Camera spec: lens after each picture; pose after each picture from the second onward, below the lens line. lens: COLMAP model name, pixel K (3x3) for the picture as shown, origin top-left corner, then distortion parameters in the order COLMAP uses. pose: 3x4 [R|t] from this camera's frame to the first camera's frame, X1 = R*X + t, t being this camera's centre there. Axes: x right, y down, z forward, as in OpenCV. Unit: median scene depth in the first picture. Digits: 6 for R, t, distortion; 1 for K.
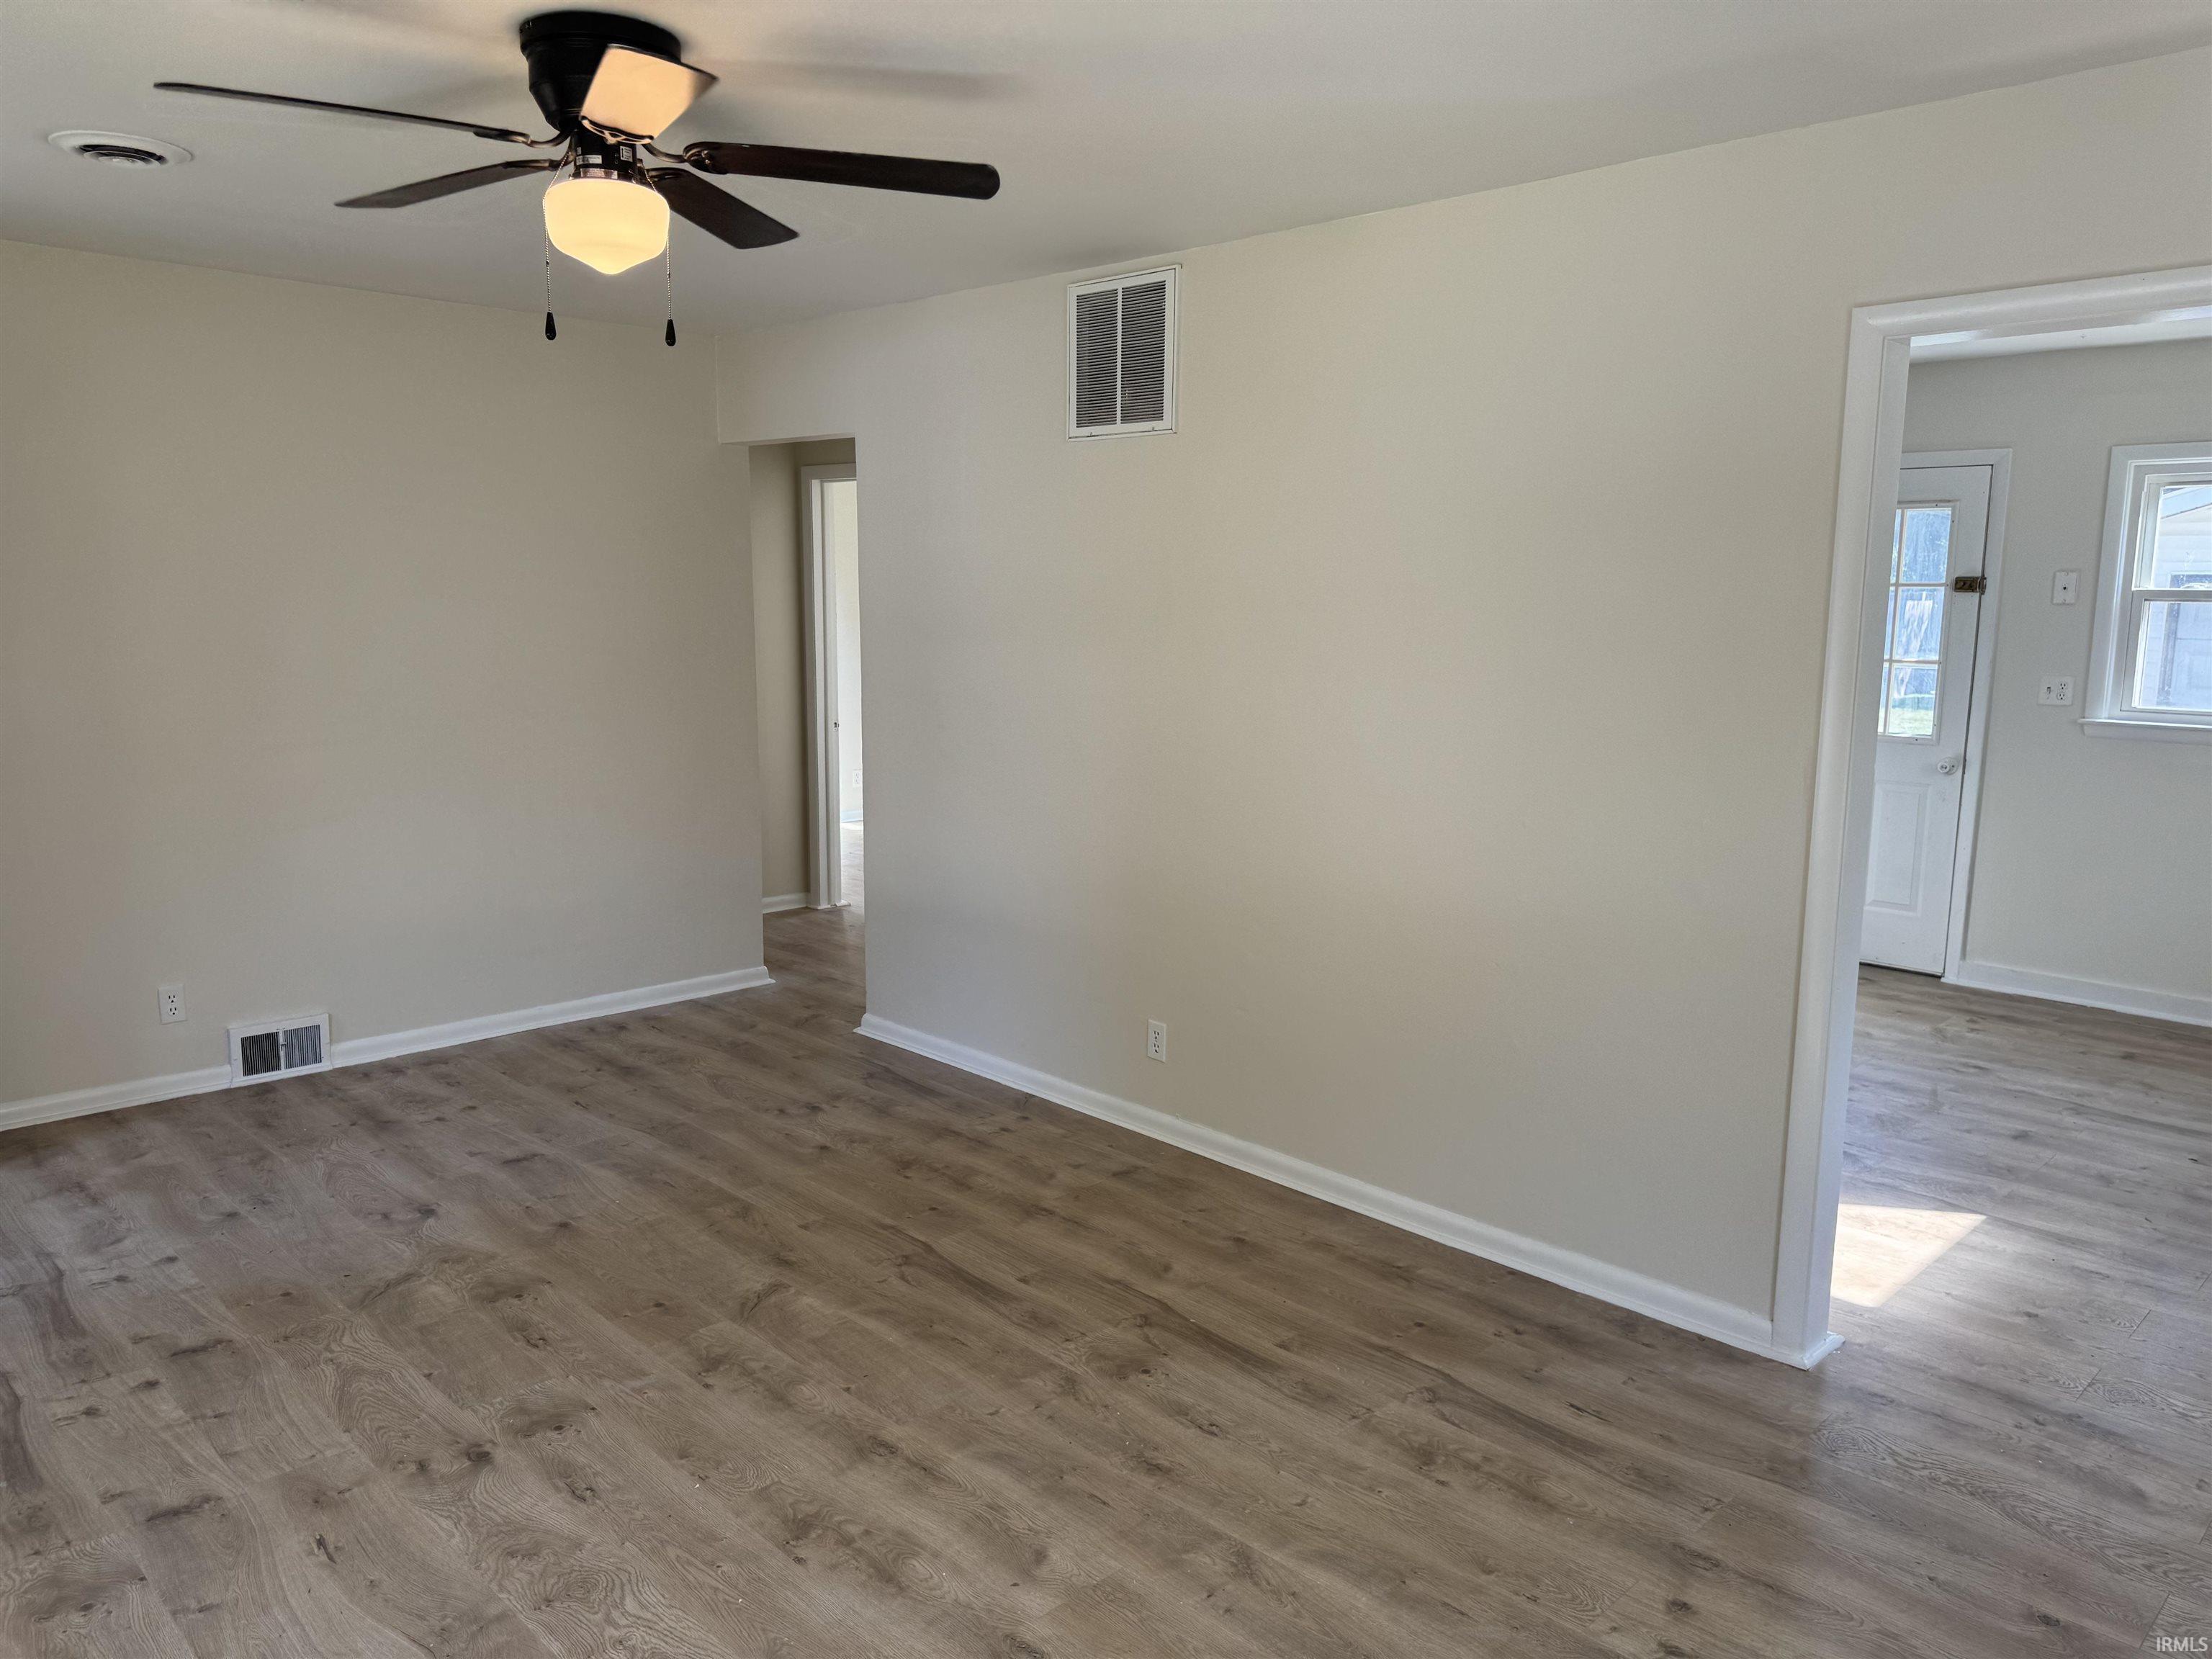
lens RADIAL K [[1562.3, 0, 1106.0], [0, 1562.3, 829.5], [0, 0, 1]] dist [0.008043, -0.009933]
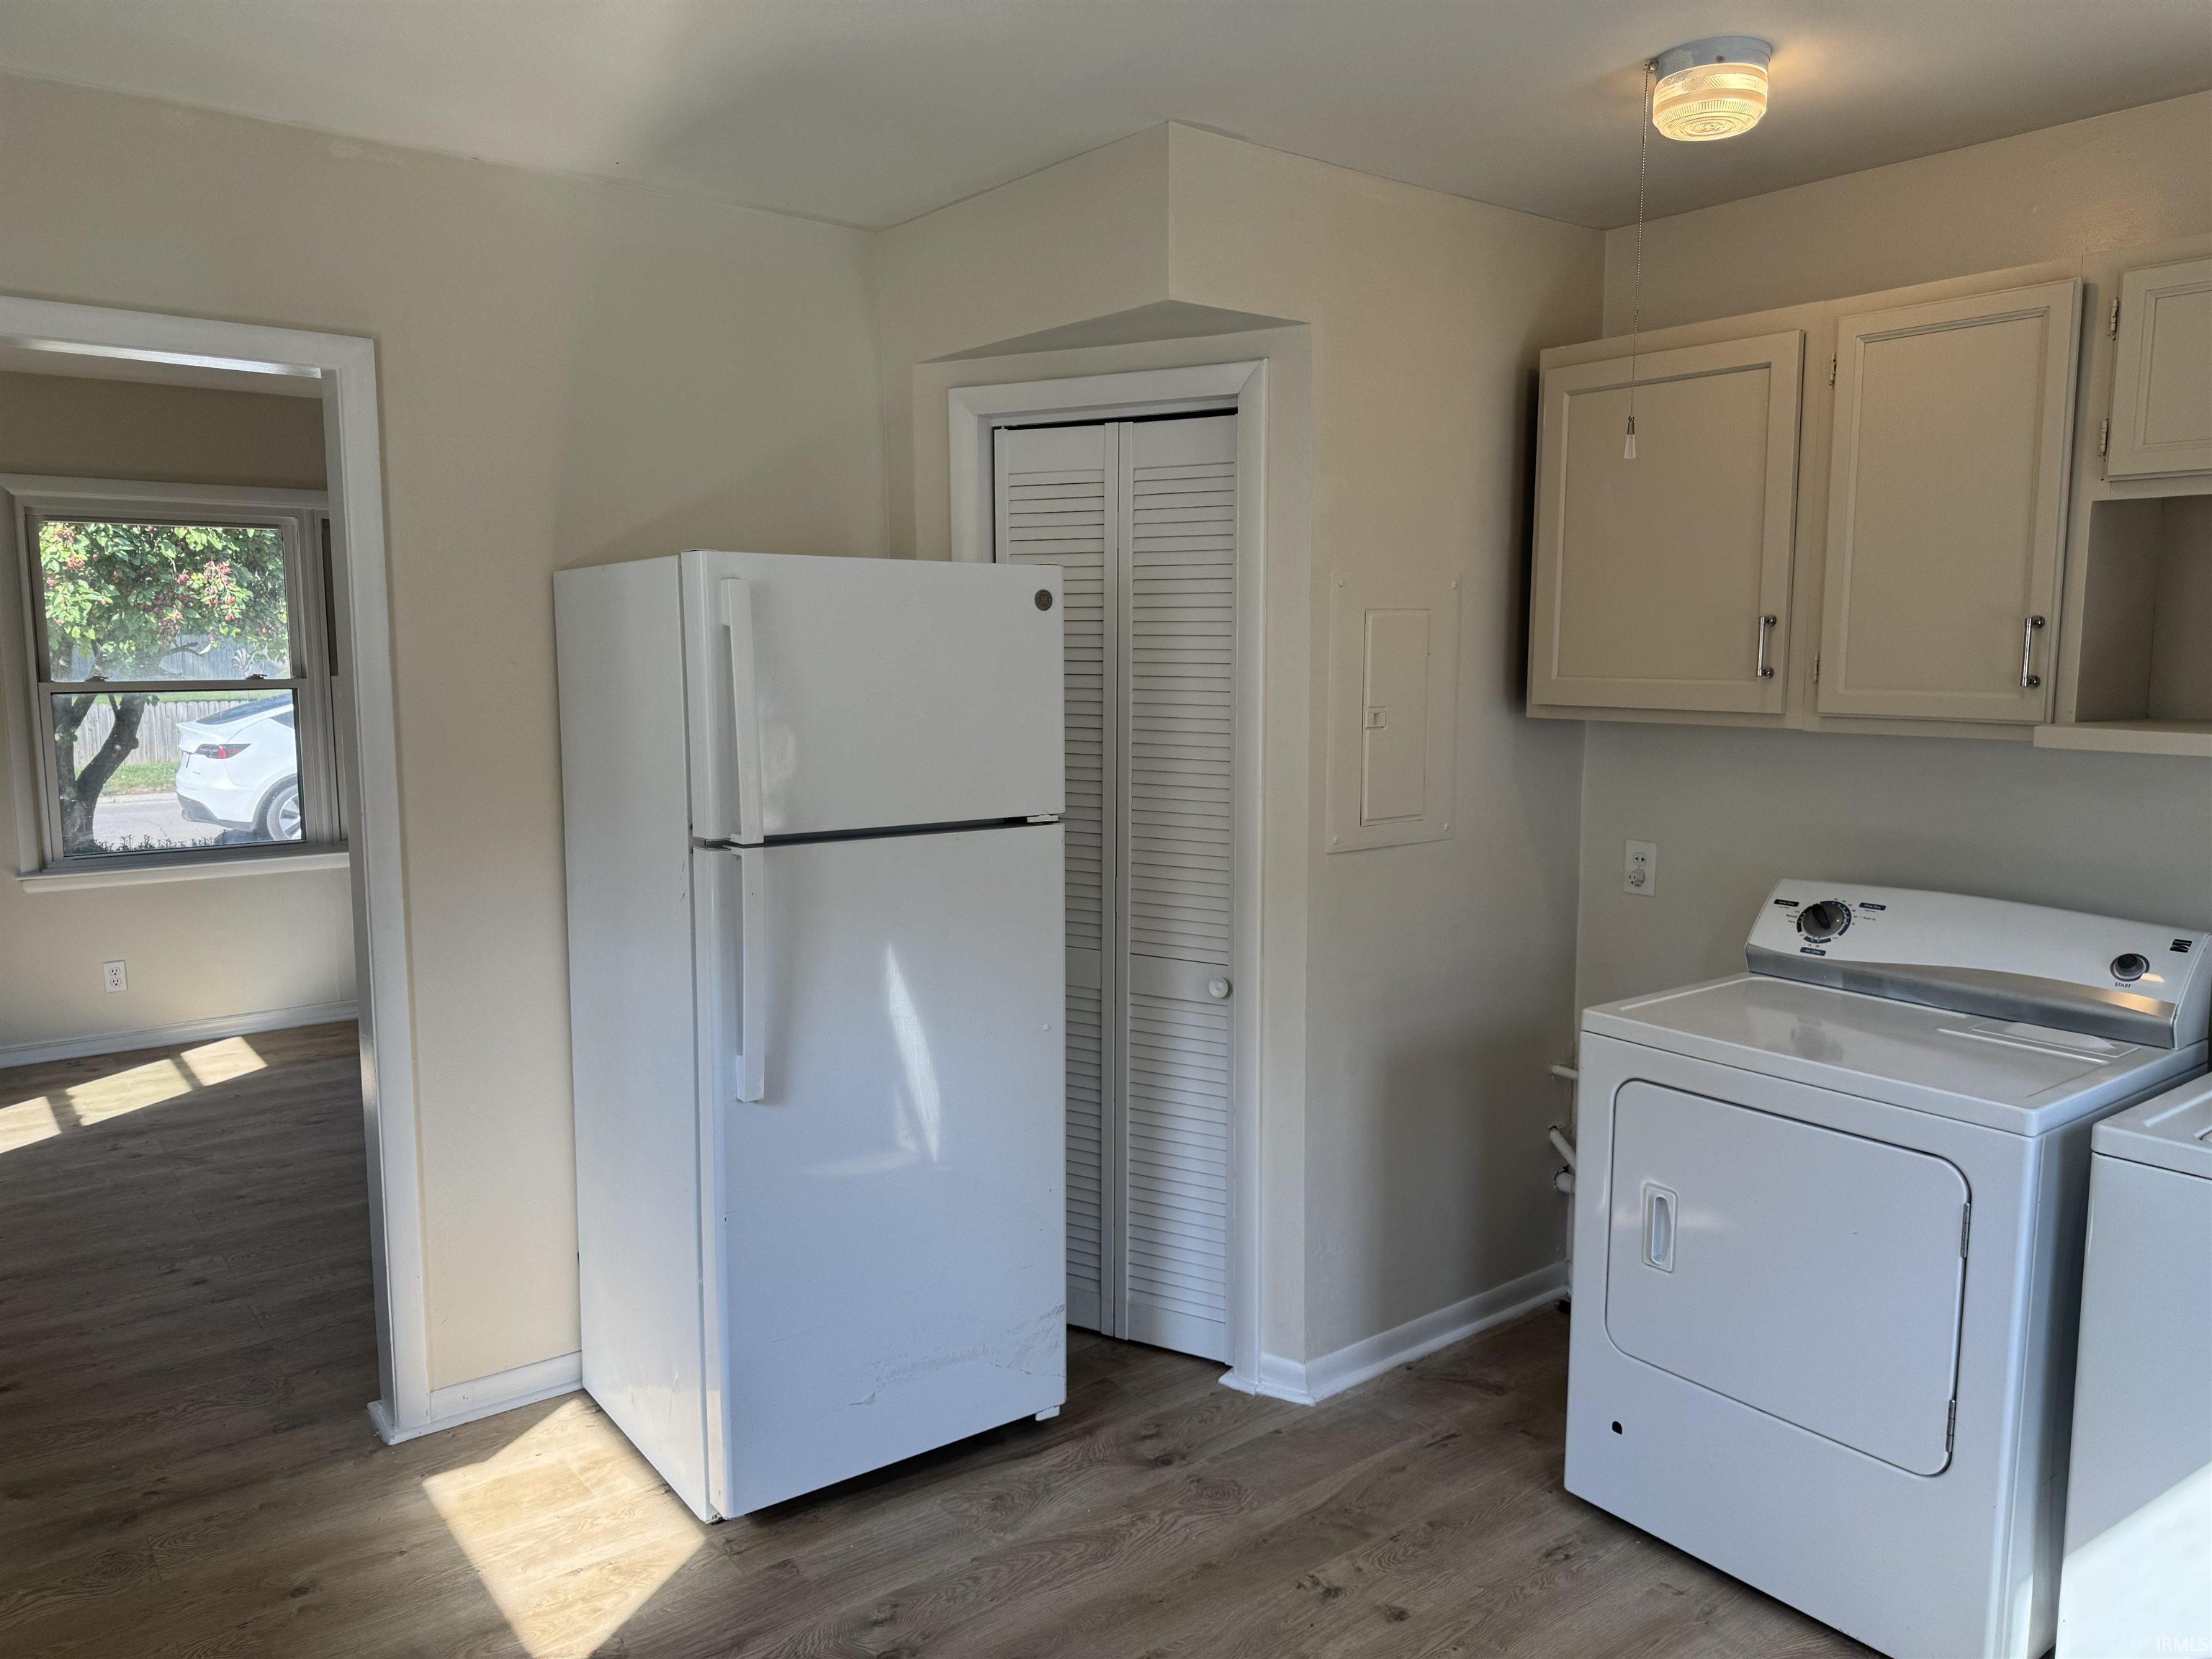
lens RADIAL K [[1569.2, 0, 1102.0], [0, 1569.2, 819.3], [0, 0, 1]] dist [0.151133, -0.183233]
pose [[-0.122993, 0.108959, -0.986408, 1.036969], [-0.154328, 0.979763, 0.127467, -0.171507], [0.980334, 0.167908, -0.103689, 1.141762]]
